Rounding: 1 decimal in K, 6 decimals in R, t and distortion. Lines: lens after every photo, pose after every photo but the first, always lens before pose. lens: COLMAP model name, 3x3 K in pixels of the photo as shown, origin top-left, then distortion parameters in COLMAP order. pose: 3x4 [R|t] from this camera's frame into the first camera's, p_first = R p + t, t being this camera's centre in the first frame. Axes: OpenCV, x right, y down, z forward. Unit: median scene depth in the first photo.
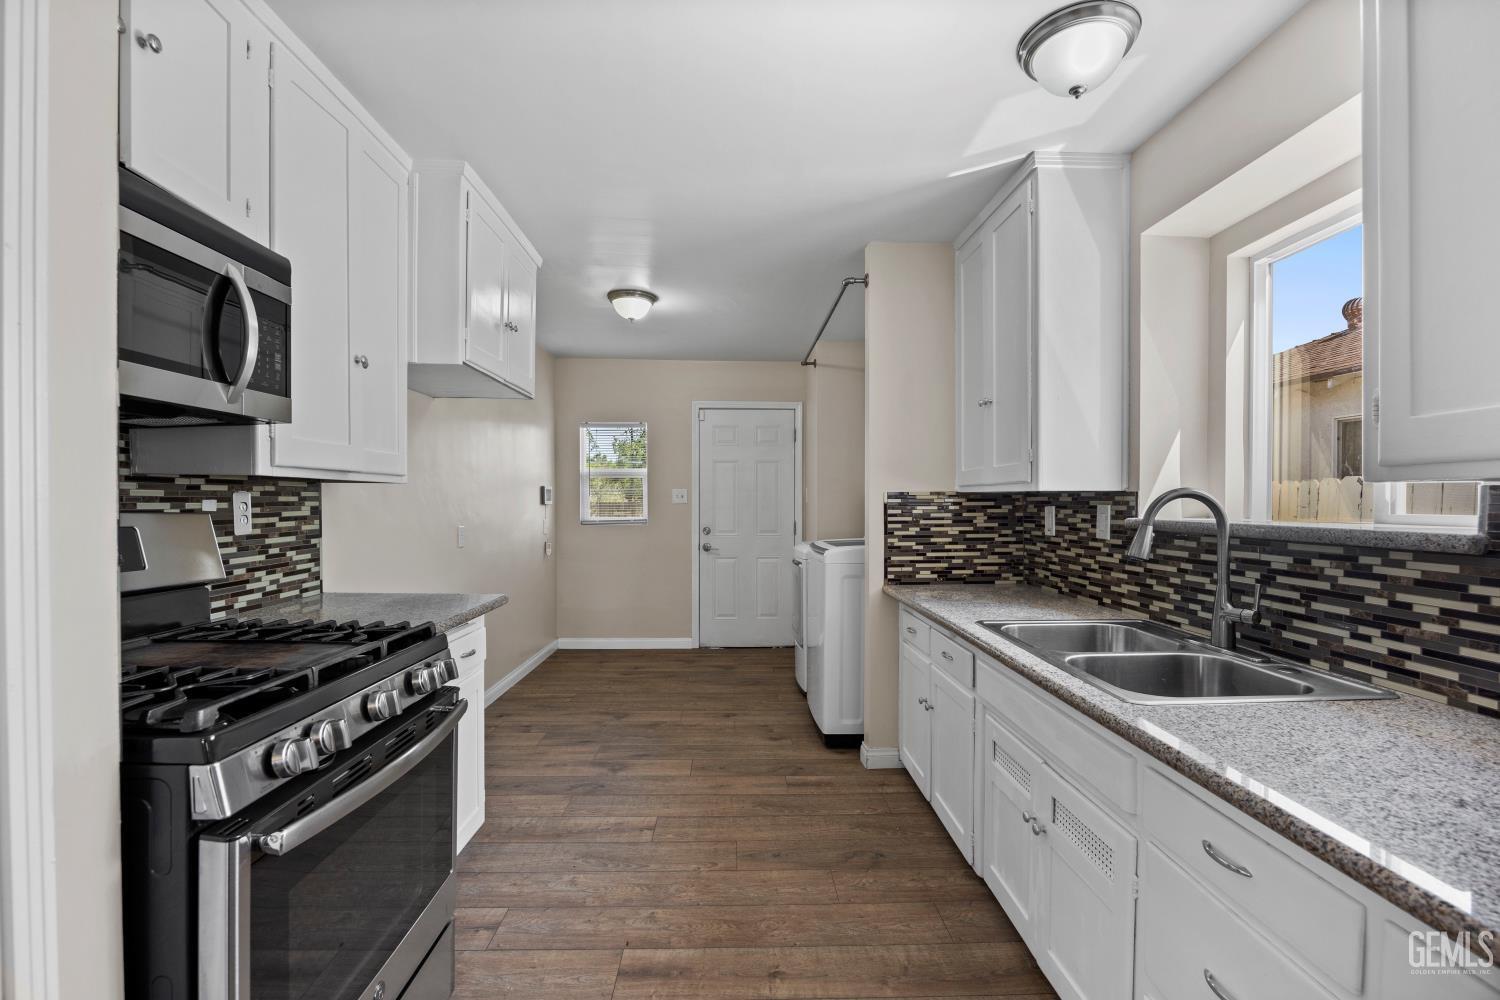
lens RADIAL K [[658.6, 0, 747.3], [0, 658.6, 504.6], [0, 0, 1]] dist [0.000270, 0.000234]
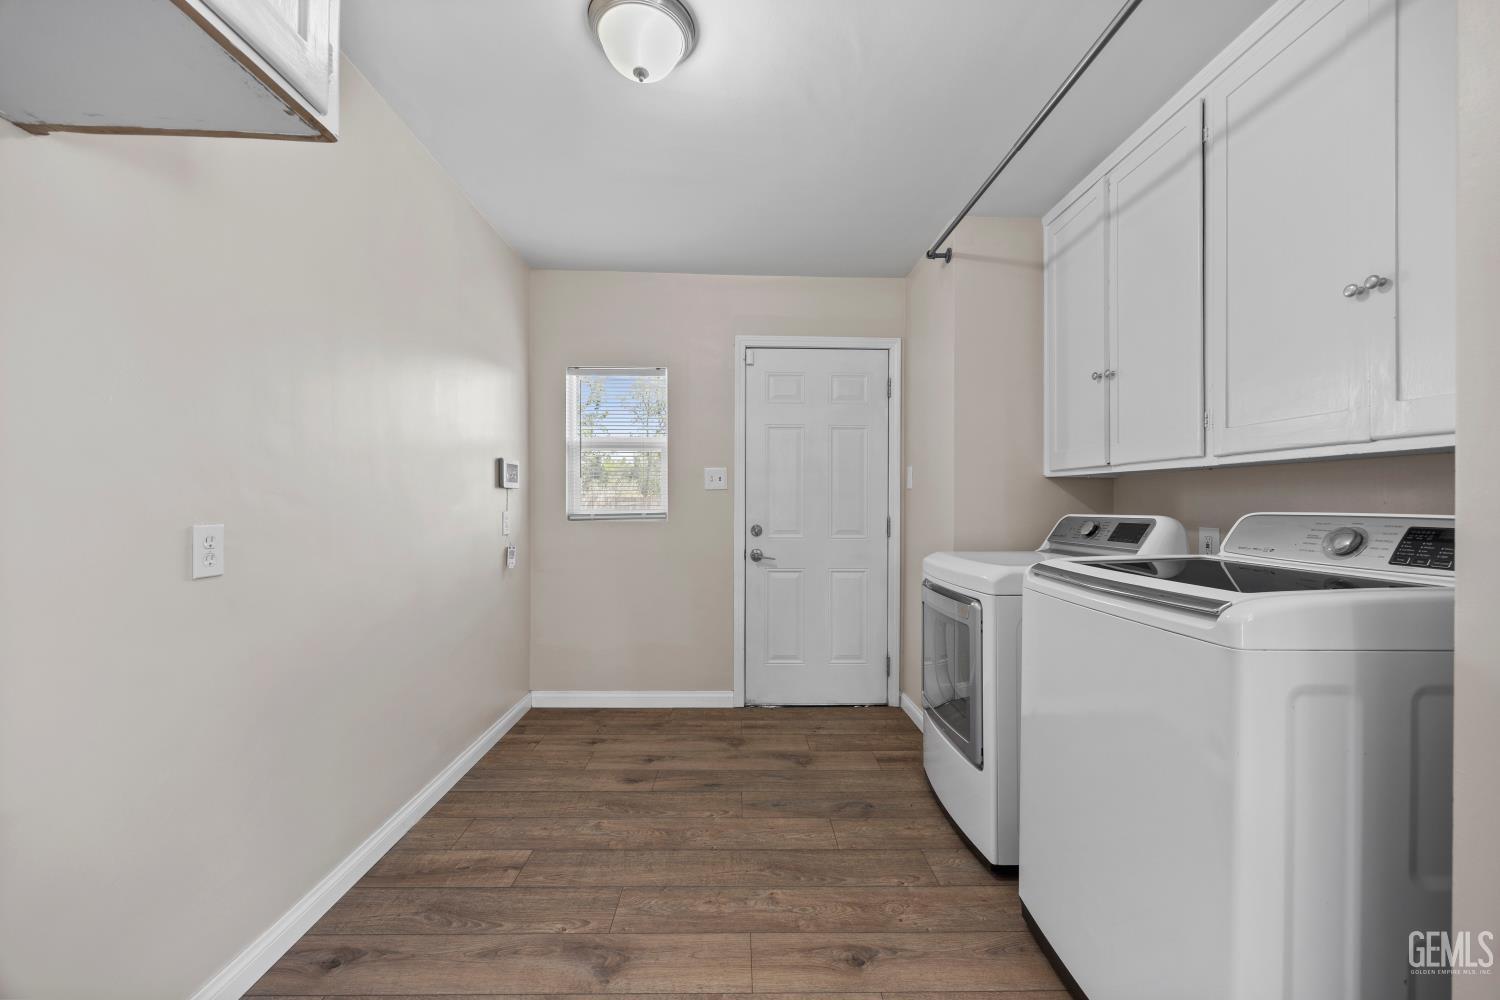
lens RADIAL K [[570.2, 0, 750.0], [0, 570.2, 500.0], [0, 0, 1]] dist [-0.005960, 0.000801]
pose [[0.999987, 0.004456, 0.002420, -0.070458], [-0.004443, 0.999976, -0.005259, 0.012070], [-0.002443, 0.005248, 0.999983, 0.426697]]
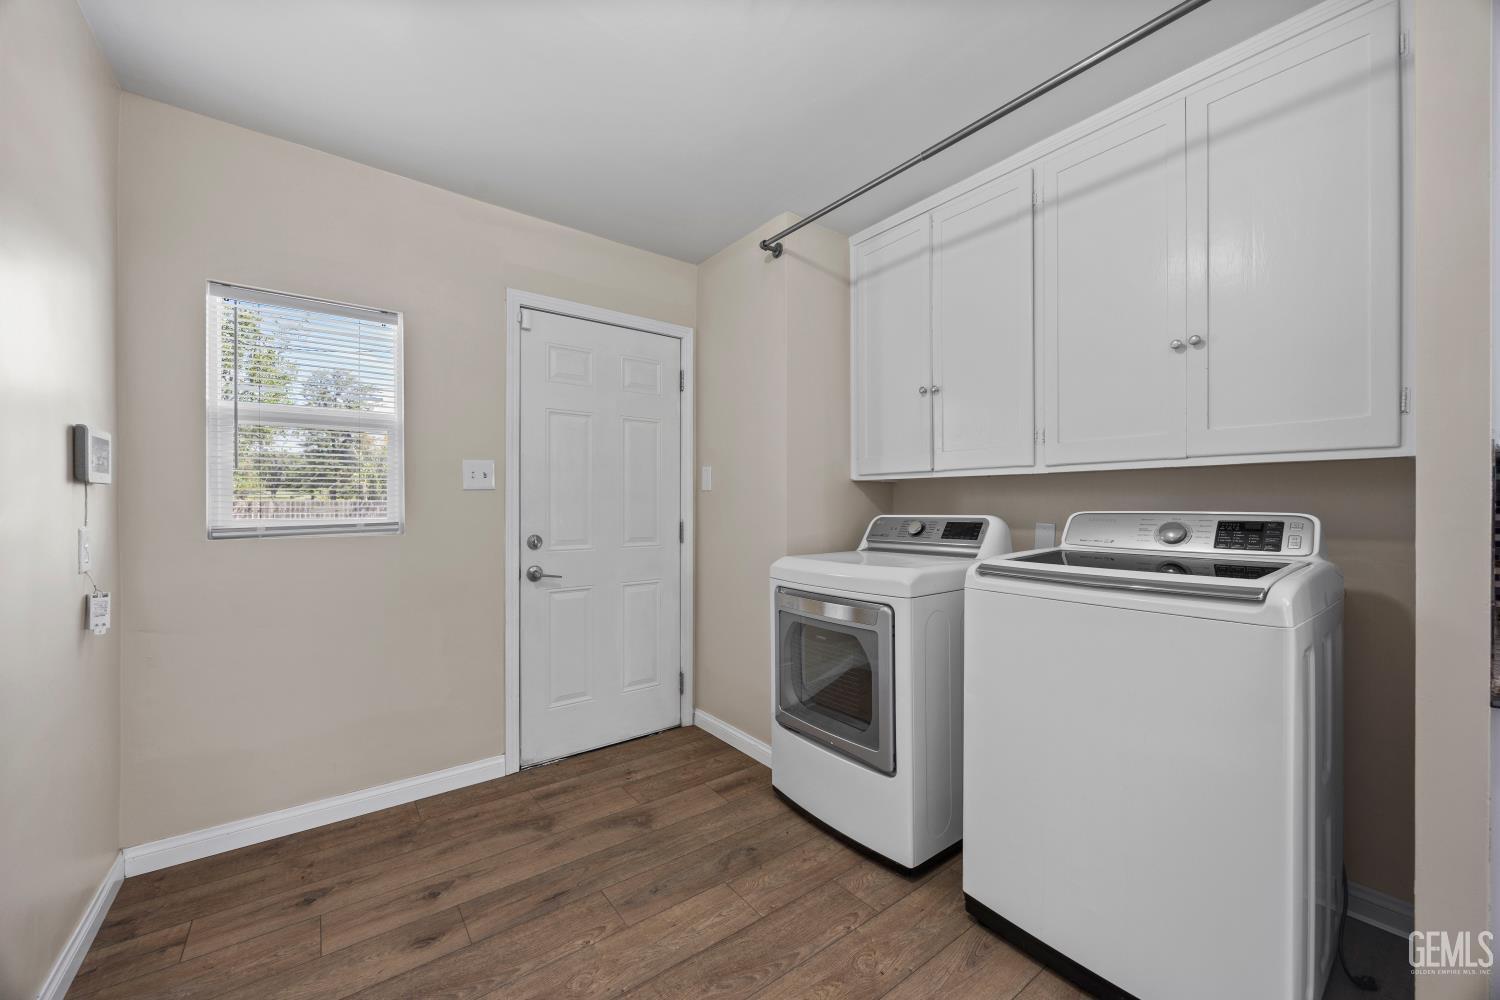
lens RADIAL K [[570.2, 0, 750.0], [0, 570.2, 500.0], [0, 0, 1]] dist [-0.005960, 0.000801]
pose [[0.810756, 0.002120, 0.585381, -0.190156], [0.003123, 0.999964, -0.007947, 0.010646], [-0.585376, 0.008271, 0.810720, 0.538401]]
